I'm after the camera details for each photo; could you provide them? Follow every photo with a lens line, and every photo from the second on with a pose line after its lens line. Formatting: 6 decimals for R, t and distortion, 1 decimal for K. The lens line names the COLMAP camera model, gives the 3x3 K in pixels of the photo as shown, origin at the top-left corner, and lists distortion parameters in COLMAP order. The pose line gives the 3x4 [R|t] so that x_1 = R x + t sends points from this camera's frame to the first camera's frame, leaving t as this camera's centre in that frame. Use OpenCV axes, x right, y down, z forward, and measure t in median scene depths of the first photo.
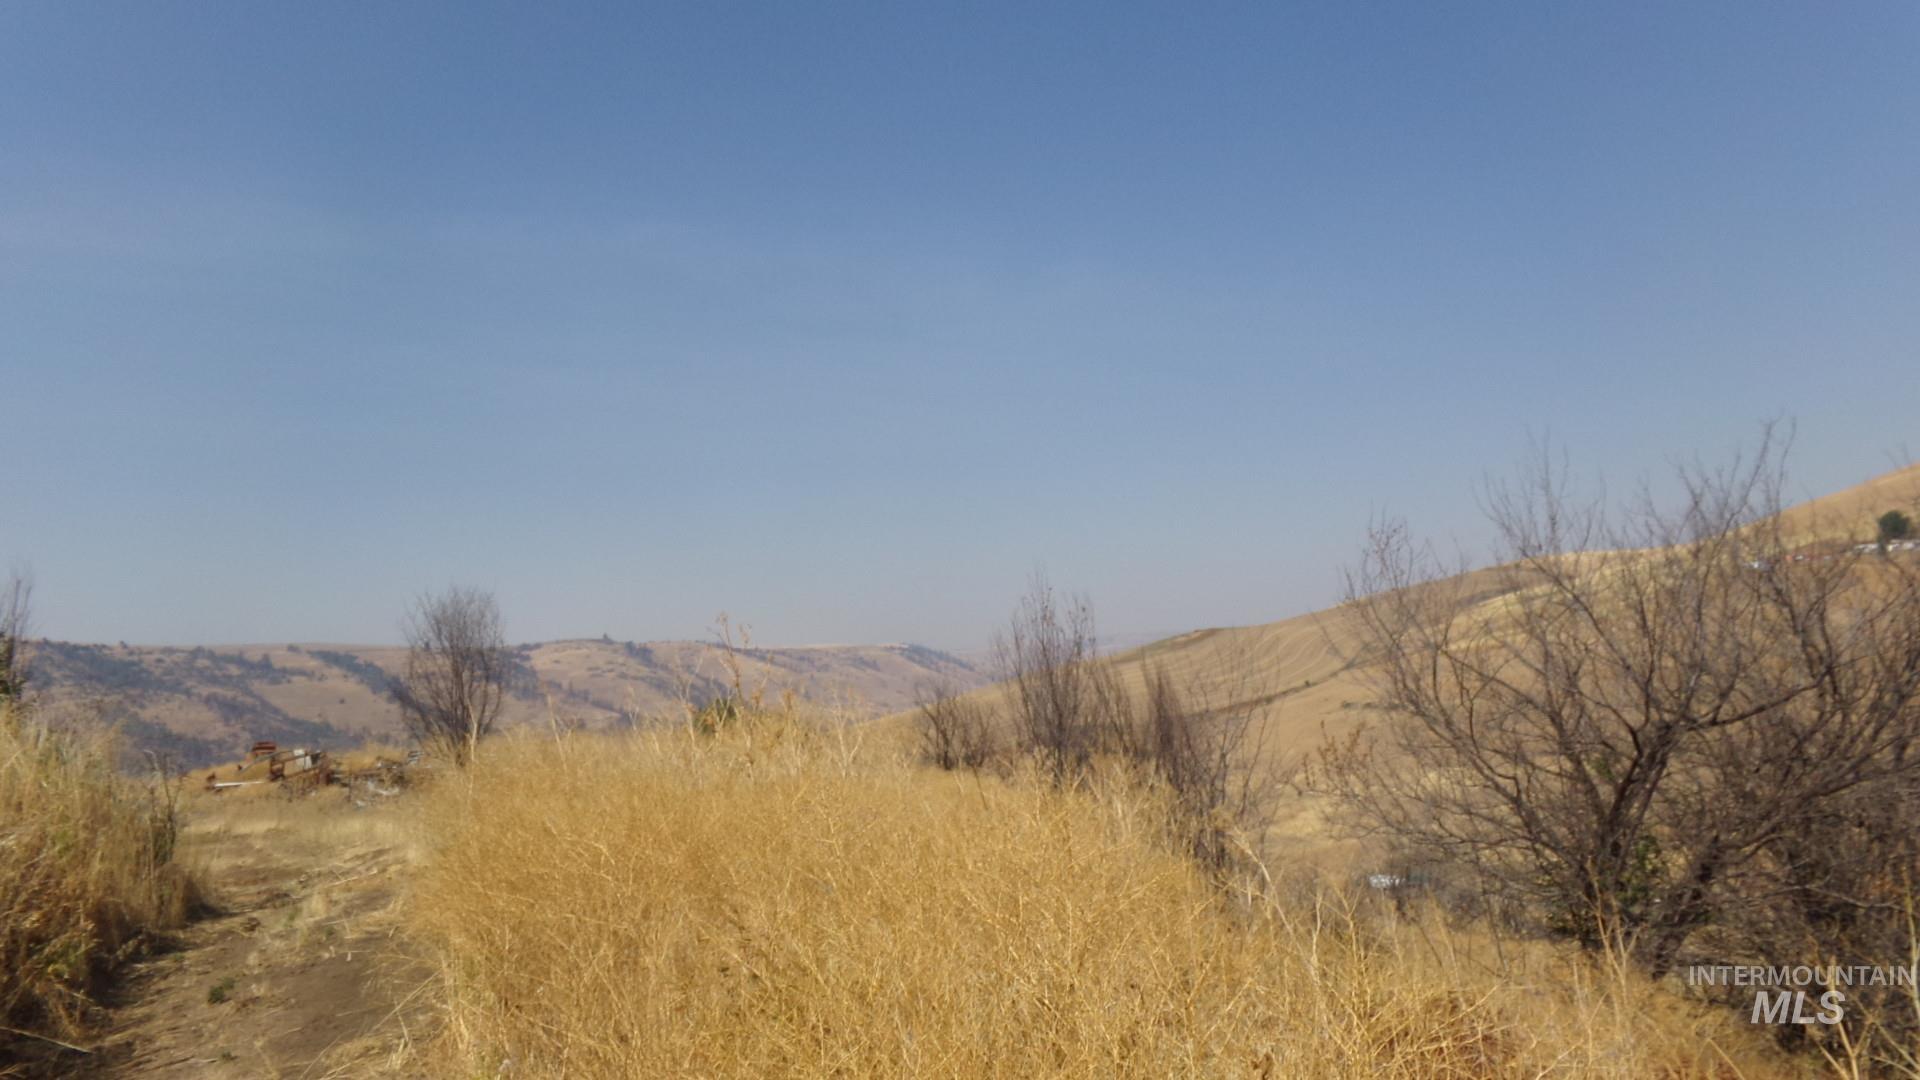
lens RADIAL K [[1352.5, 0, 953.6], [0, 1352.5, 555.8], [0, 0, 1]] dist [-0.056664, 0.113660]
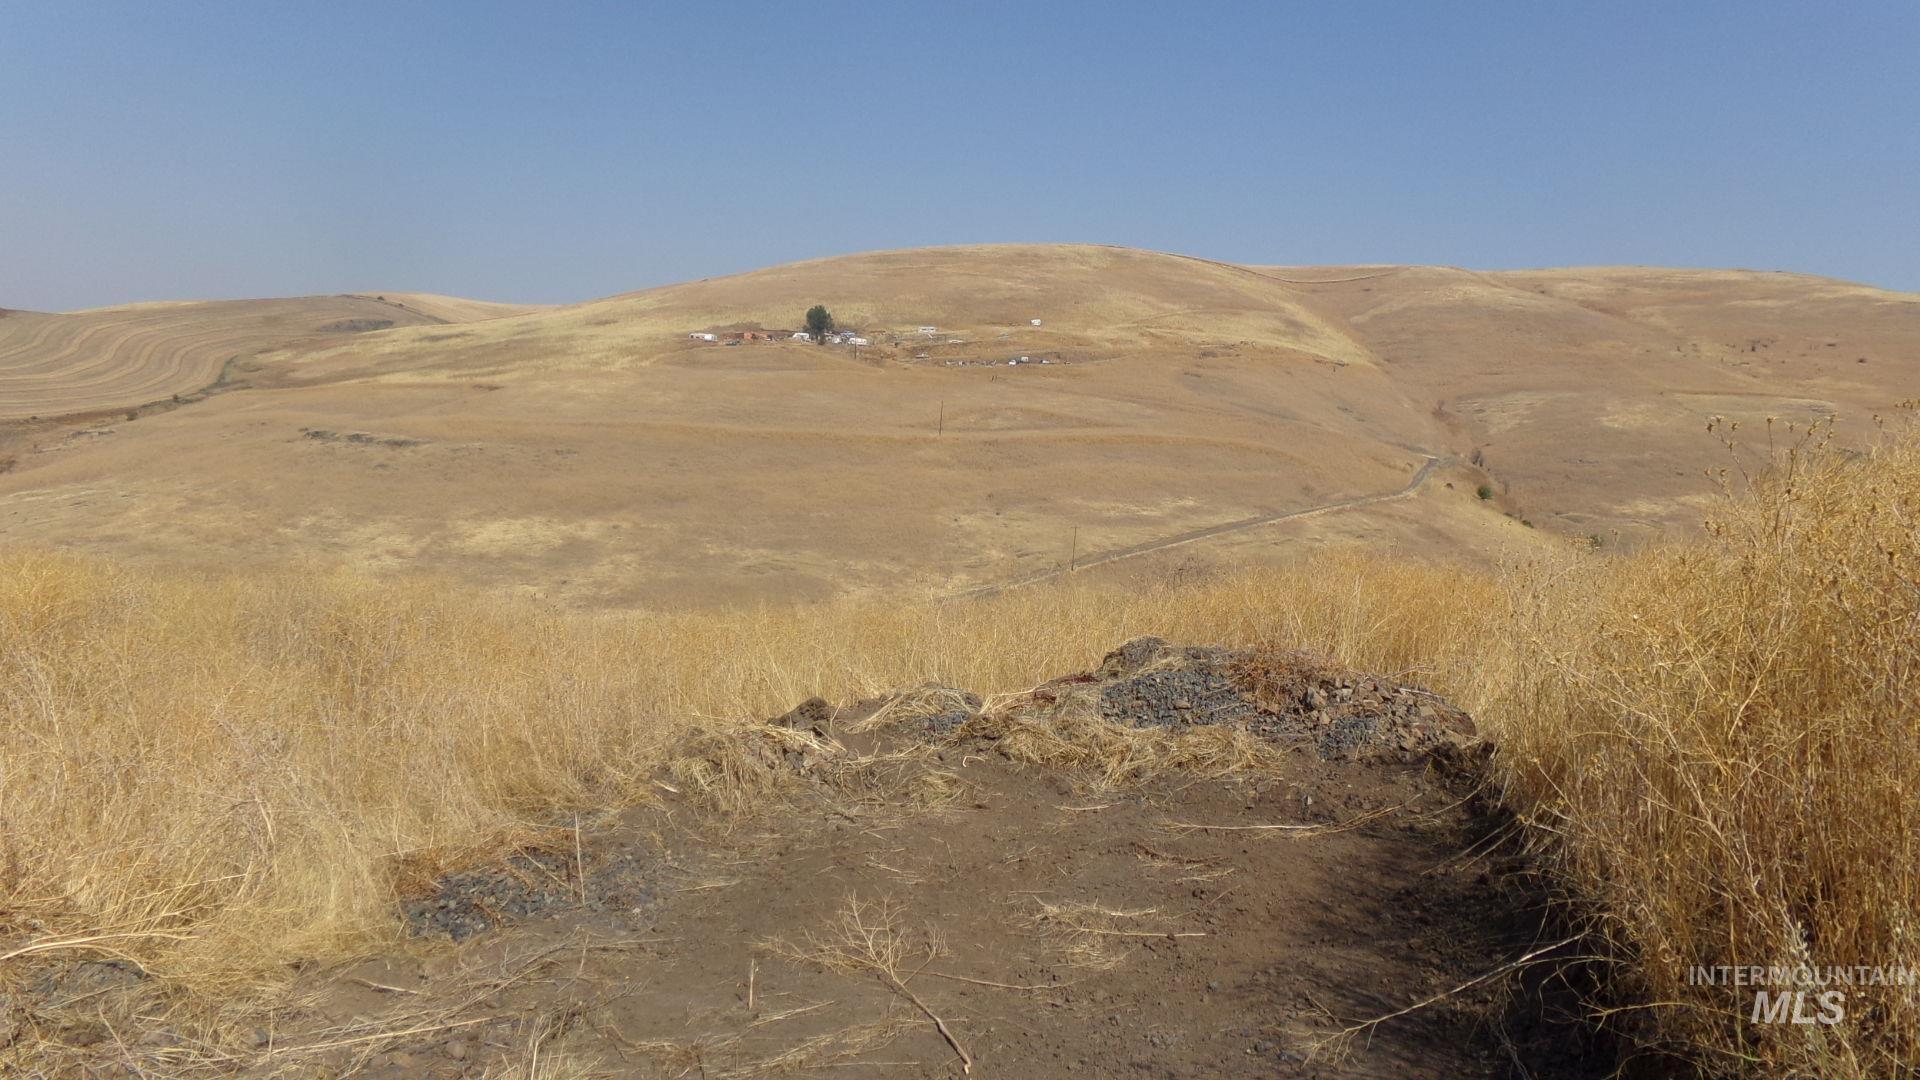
lens RADIAL K [[1352.5, 0, 941.3], [0, 1352.5, 574.2], [0, 0, 1]] dist [-0.056664, 0.113660]
pose [[0.630069, 0.012867, 0.776432, -0.072524], [-0.170113, 0.977863, 0.121841, 0.021460], [-0.757677, -0.208849, 0.618310, 0.130251]]
